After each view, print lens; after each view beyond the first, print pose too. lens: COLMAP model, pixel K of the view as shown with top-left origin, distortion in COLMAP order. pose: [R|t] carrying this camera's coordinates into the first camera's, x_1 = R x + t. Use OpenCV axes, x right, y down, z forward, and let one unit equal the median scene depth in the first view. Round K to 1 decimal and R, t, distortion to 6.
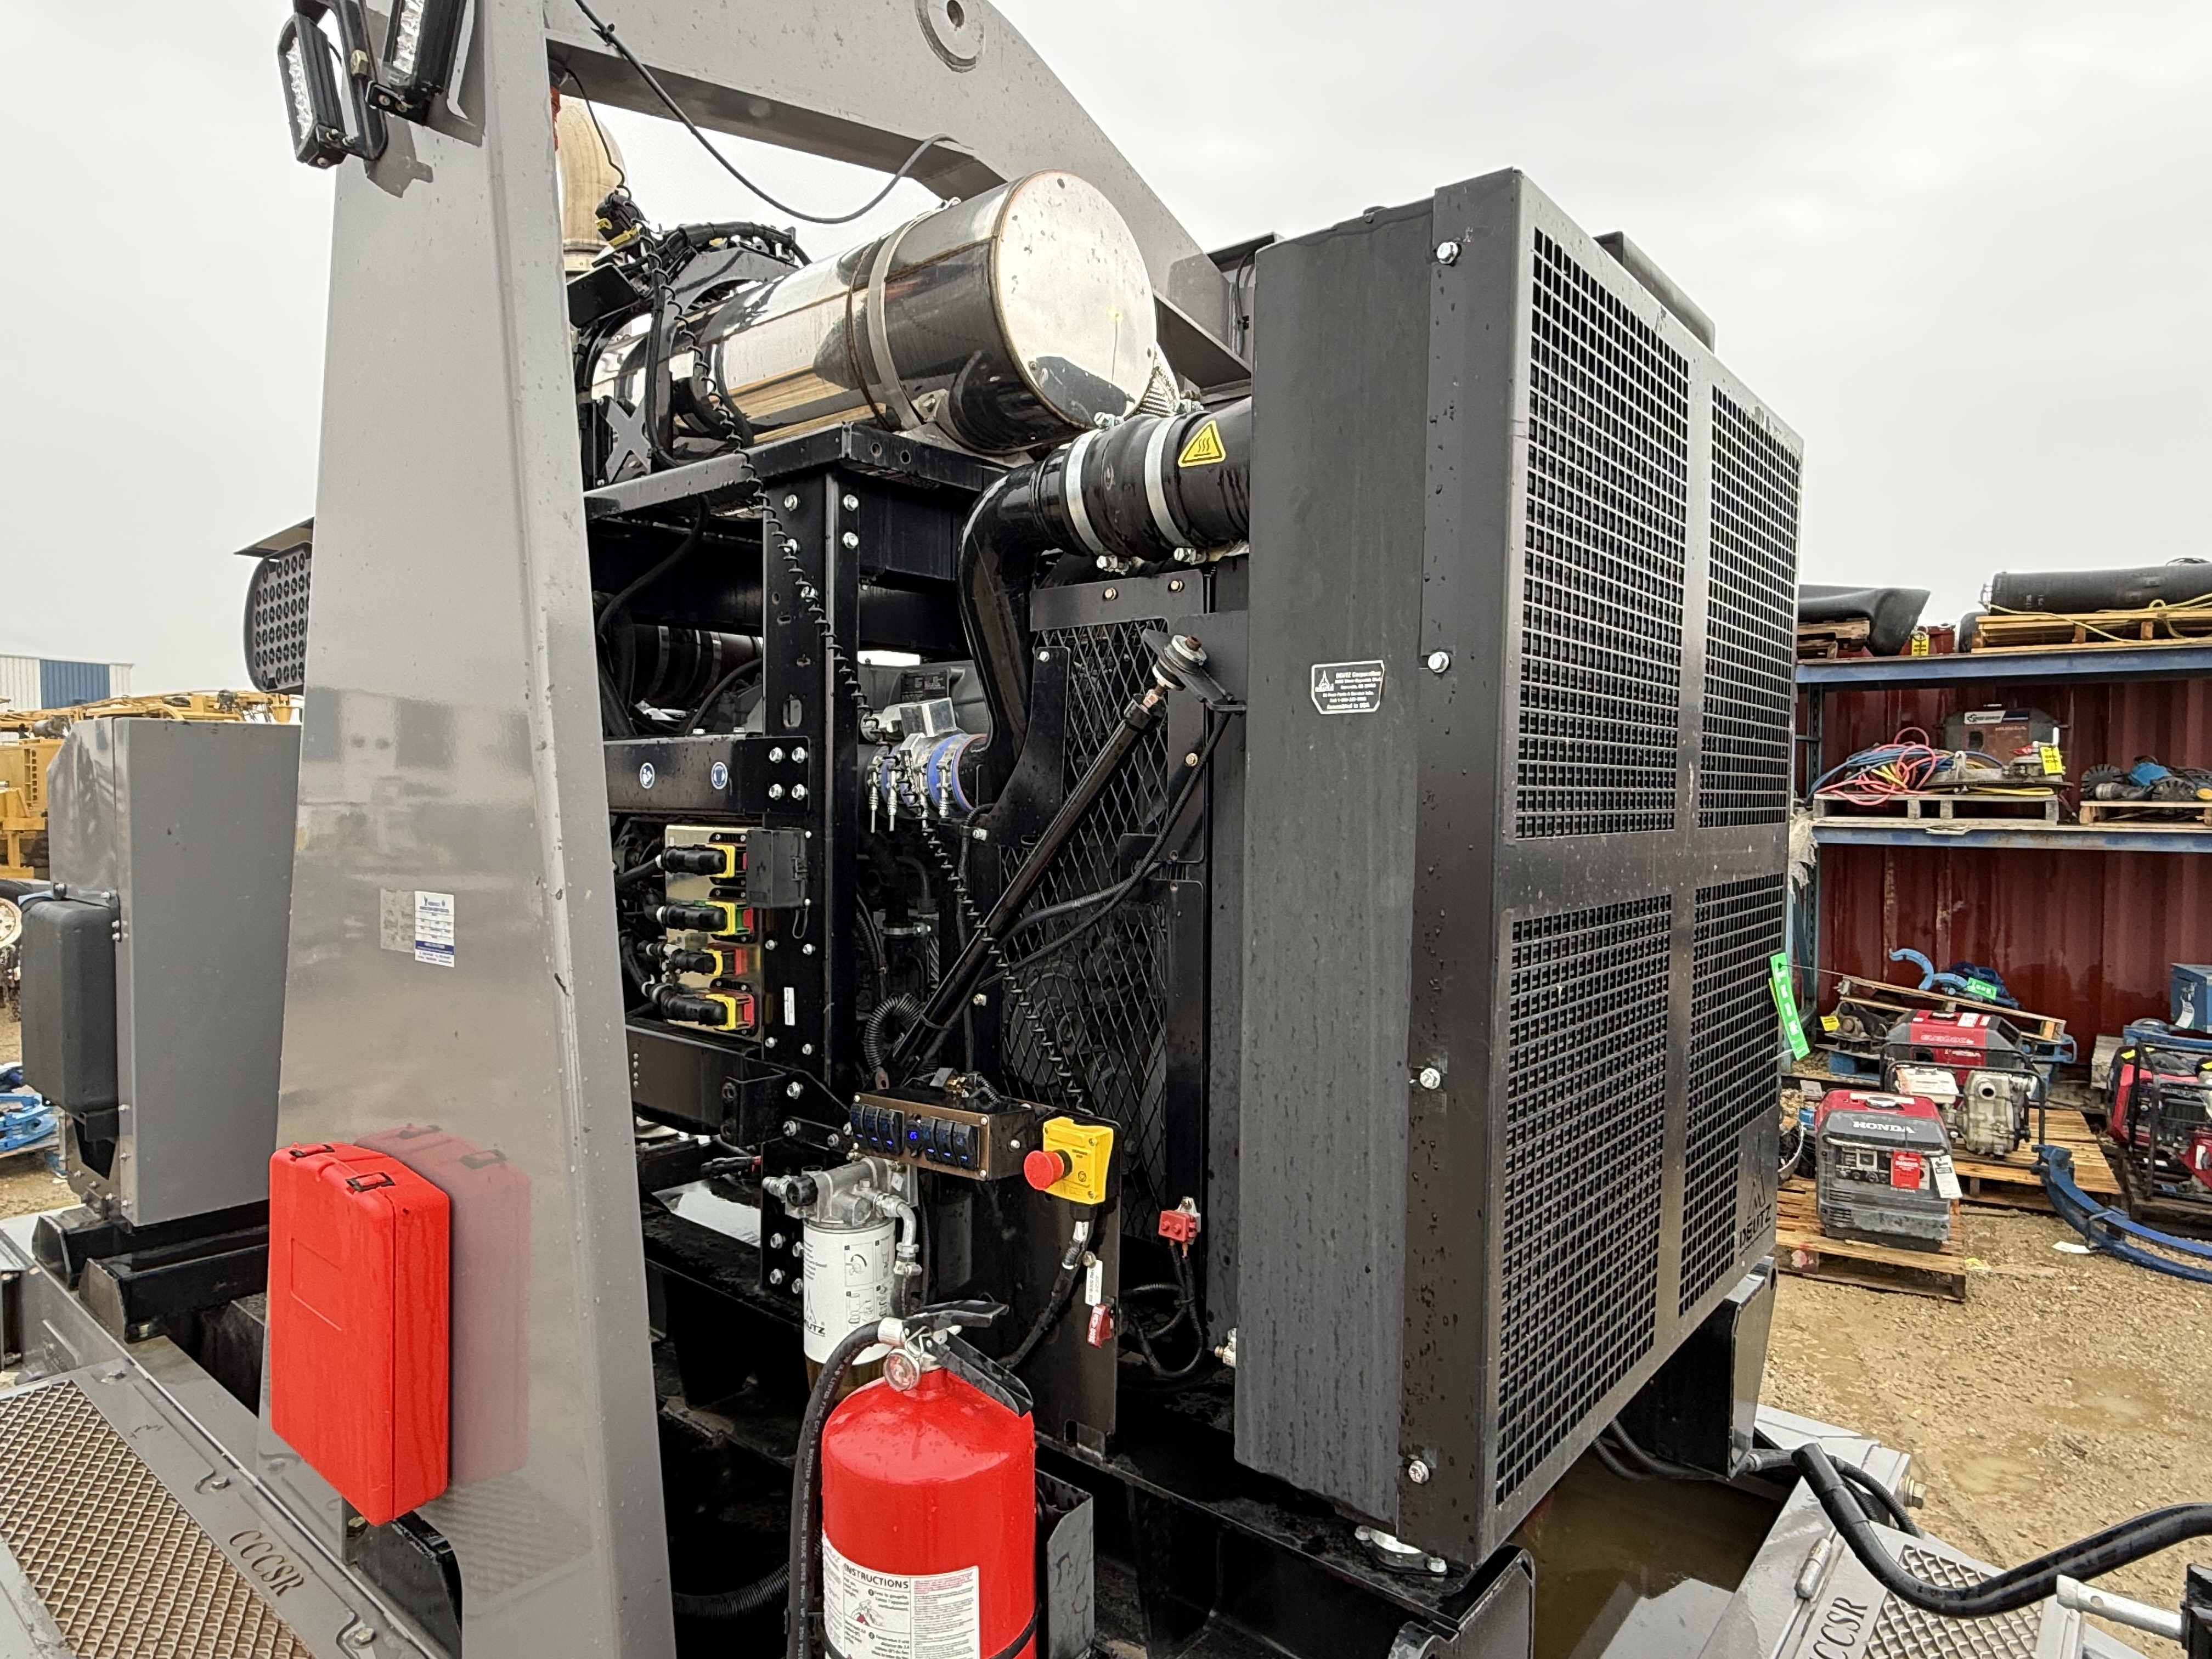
lens RADIAL K [[1299.1, 0, 1087.5], [0, 1299.1, 833.1], [0, 0, 1]] dist [0.003953, 0.001379]
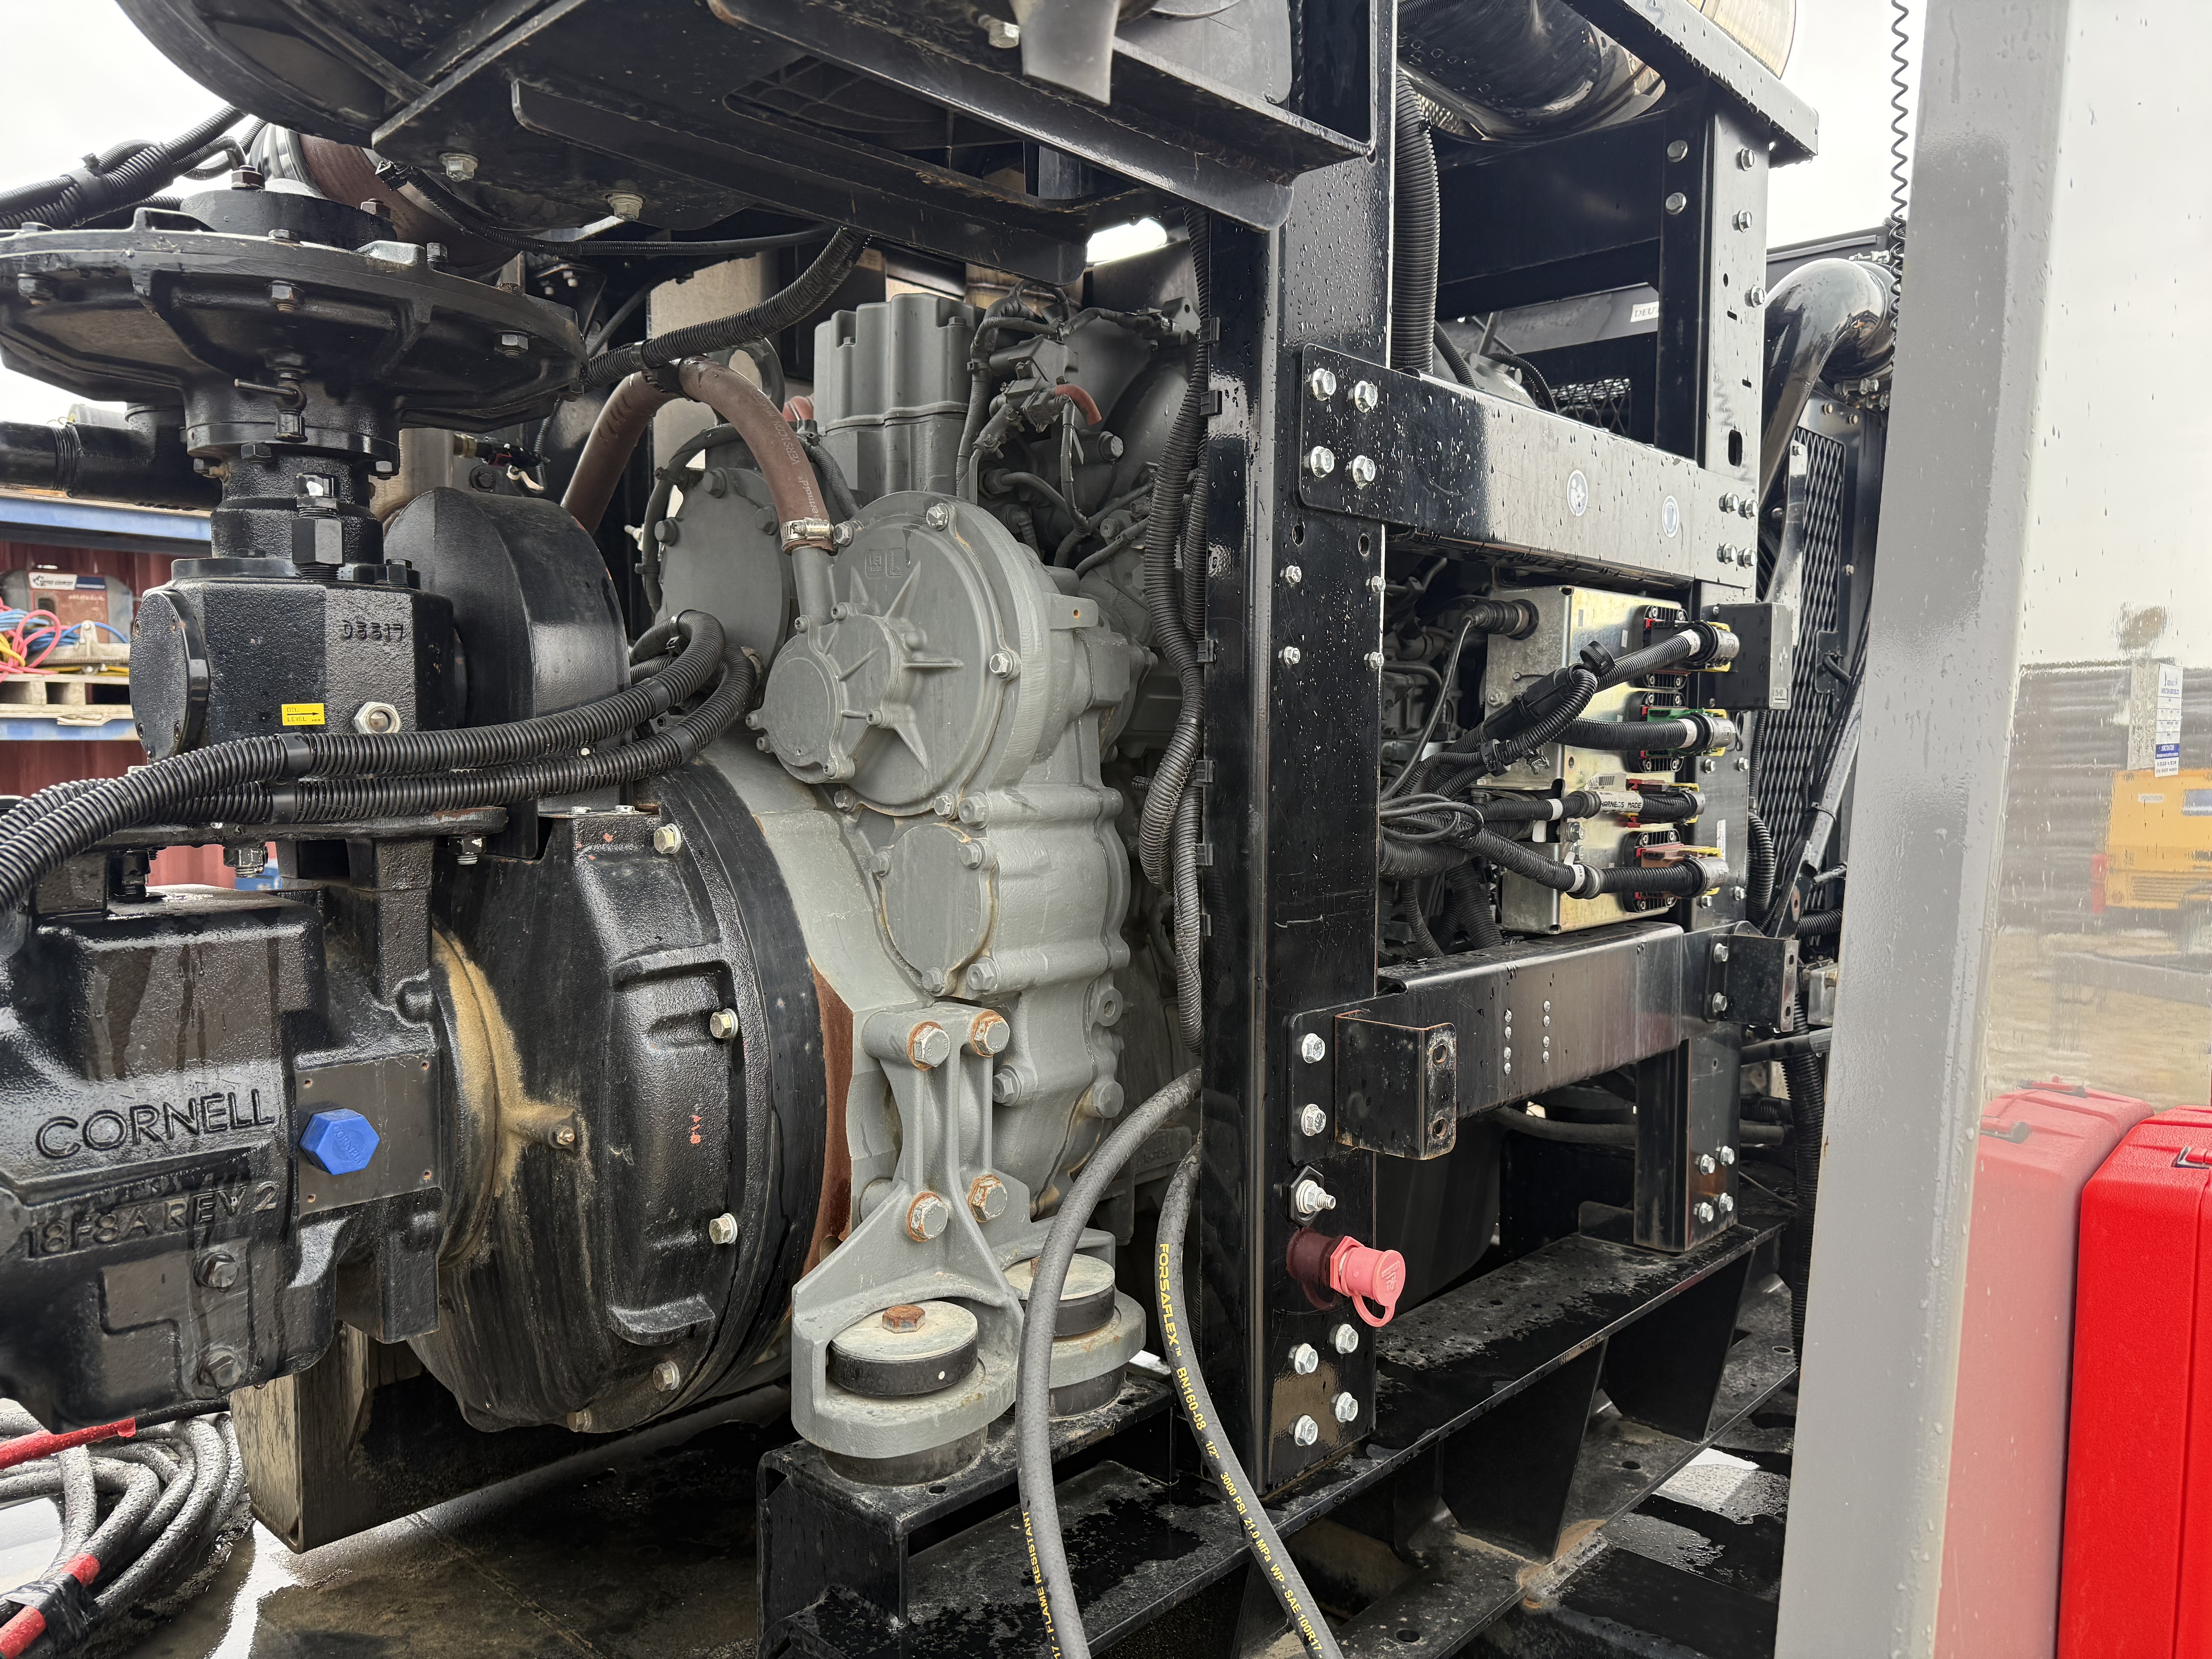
lens RADIAL K [[1551.0, 0, 1127.5], [0, 1551.0, 825.6], [0, 0, 1]] dist [0.079196, -0.096819]
pose [[0.037413, -0.066802, 0.997065, -0.333504], [0.025928, 0.997492, 0.065857, 0.018355], [-0.998963, 0.023388, 0.039051, 0.386522]]
